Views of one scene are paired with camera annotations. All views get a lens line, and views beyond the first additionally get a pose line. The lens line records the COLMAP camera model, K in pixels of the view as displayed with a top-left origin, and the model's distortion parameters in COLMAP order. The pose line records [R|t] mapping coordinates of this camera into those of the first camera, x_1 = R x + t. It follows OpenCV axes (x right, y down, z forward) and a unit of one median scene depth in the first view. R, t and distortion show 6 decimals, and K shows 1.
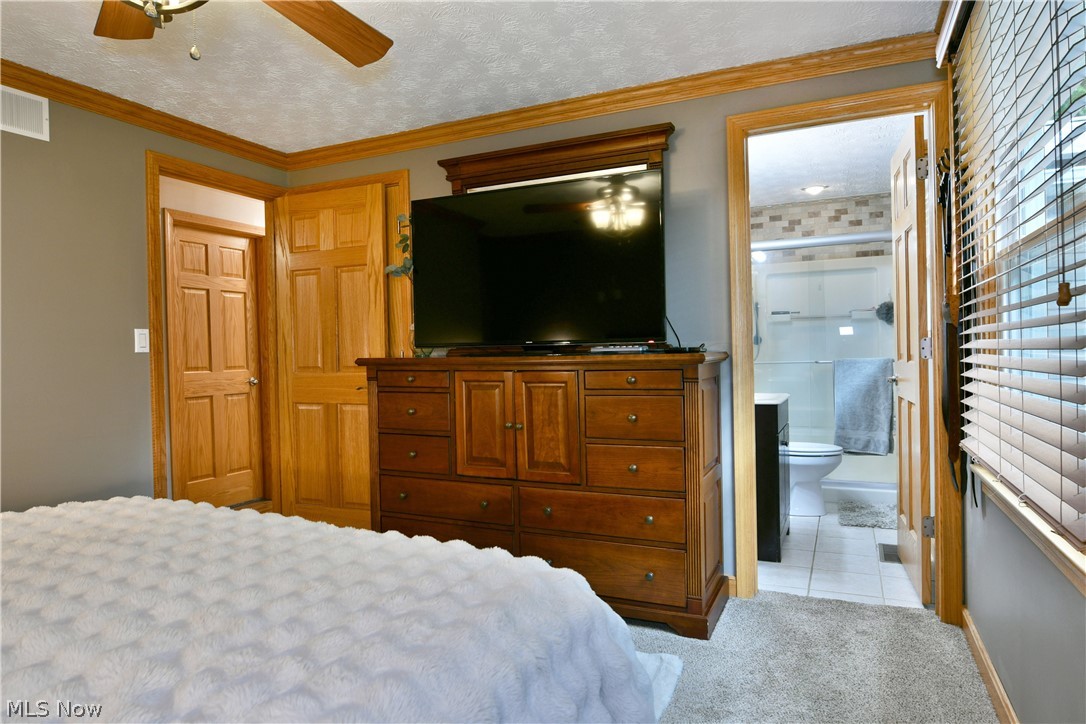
lens RADIAL K [[664.5, 0, 539.0], [0, 664.5, 359.9], [0, 0, 1]] dist [-0.005233, -0.001477]
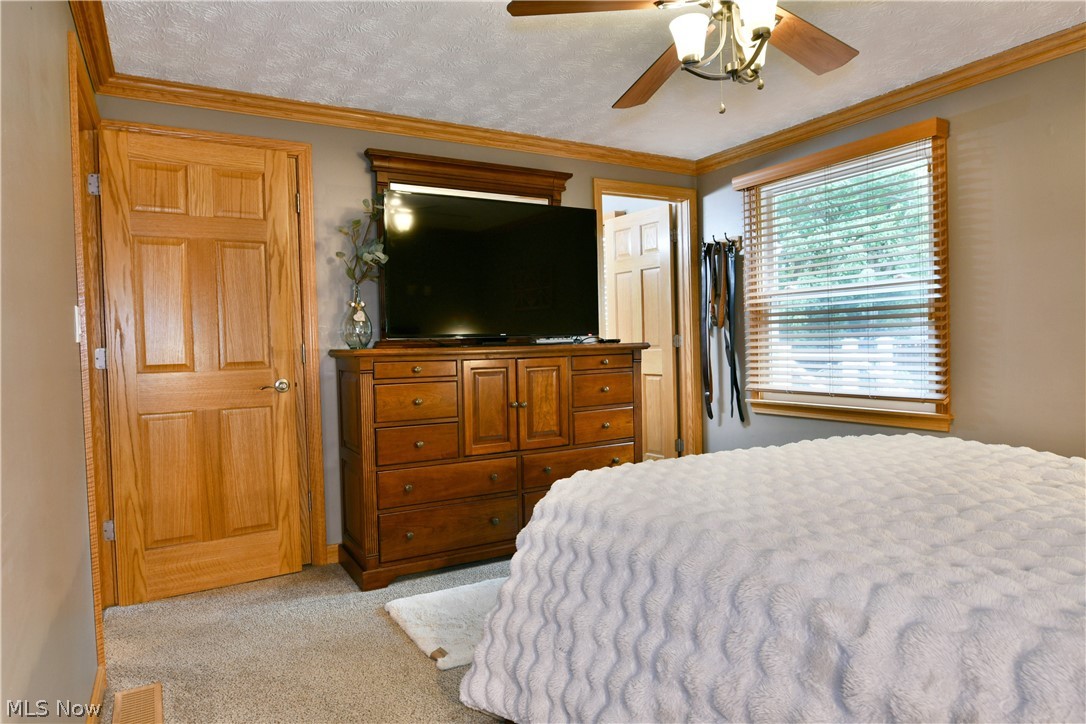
lens RADIAL K [[664.5, 0, 539.0], [0, 664.5, 359.9], [0, 0, 1]] dist [-0.005233, -0.001477]
pose [[0.573169, -0.017714, 0.819246, -0.942365], [0.022443, 0.999731, 0.005915, 0.012751], [-0.819130, 0.014996, 0.573412, 0.279403]]
